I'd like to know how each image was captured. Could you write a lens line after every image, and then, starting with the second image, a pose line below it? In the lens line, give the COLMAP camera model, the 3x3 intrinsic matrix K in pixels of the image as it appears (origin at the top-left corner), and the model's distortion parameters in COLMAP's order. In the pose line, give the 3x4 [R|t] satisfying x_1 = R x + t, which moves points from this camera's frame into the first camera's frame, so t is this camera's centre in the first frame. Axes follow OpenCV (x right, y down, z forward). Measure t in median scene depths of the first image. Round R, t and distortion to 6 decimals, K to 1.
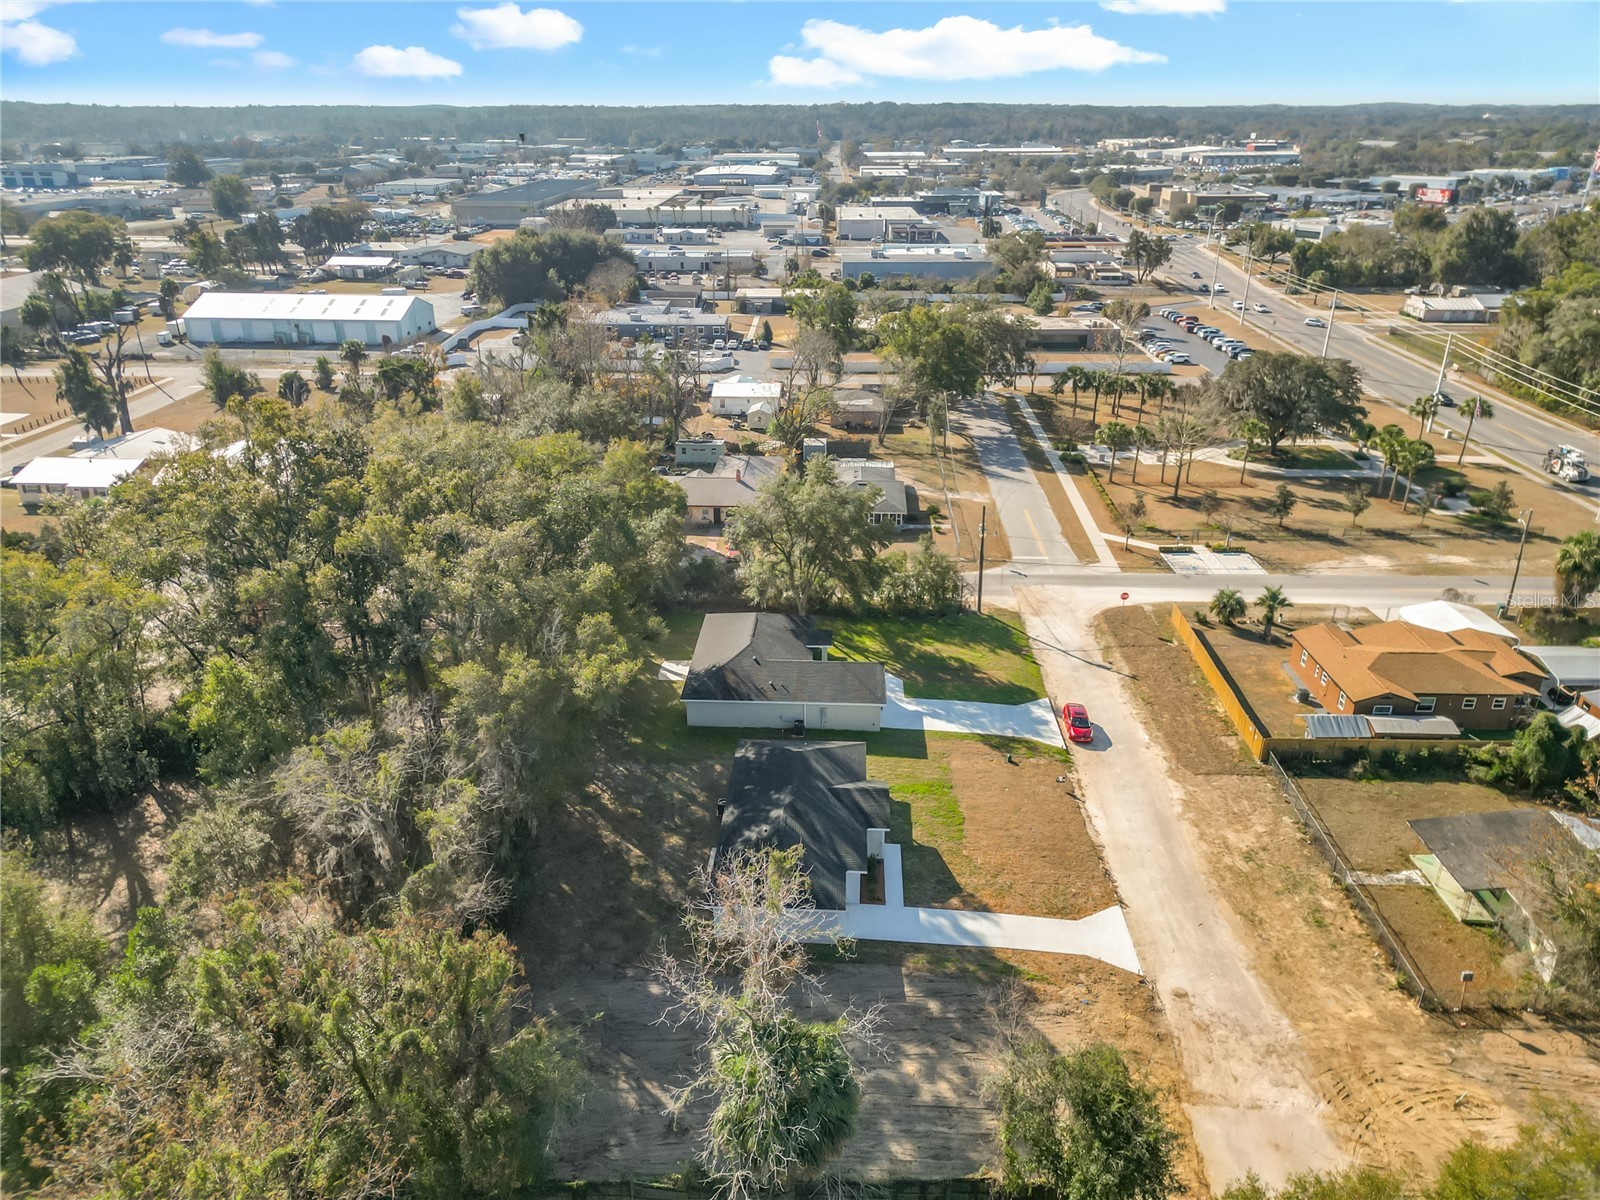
lens RADIAL K [[1115.9, 0, 777.6], [0, 1115.9, 609.4], [0, 0, 1]] dist [0.055575, -0.073557]
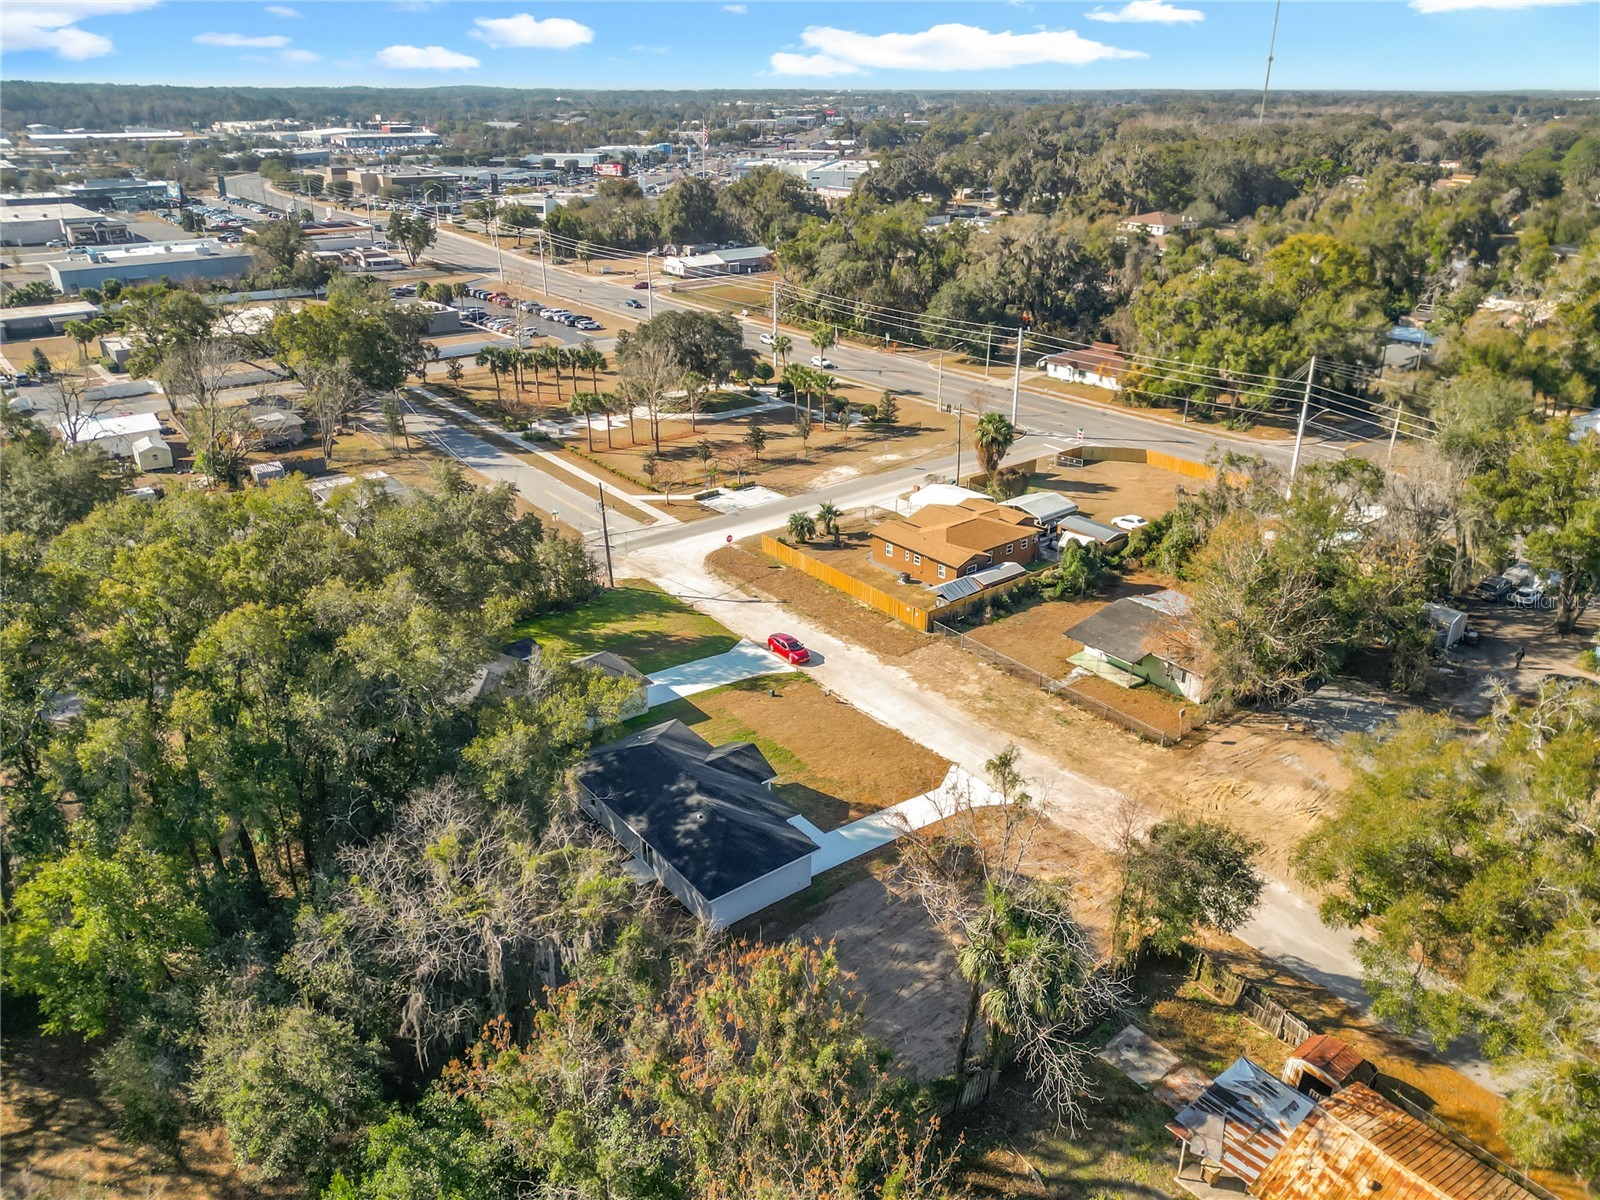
lens RADIAL K [[1156.0, 0, 800.0], [0, 1156.0, 600.0], [0, 0, 1]] dist [0.037066, -0.079765]
pose [[0.744607, -0.258178, 0.615553, -0.295670], [0.260306, 0.961472, 0.088385, -0.030386], [-0.614656, 0.094420, 0.783124, 0.070920]]
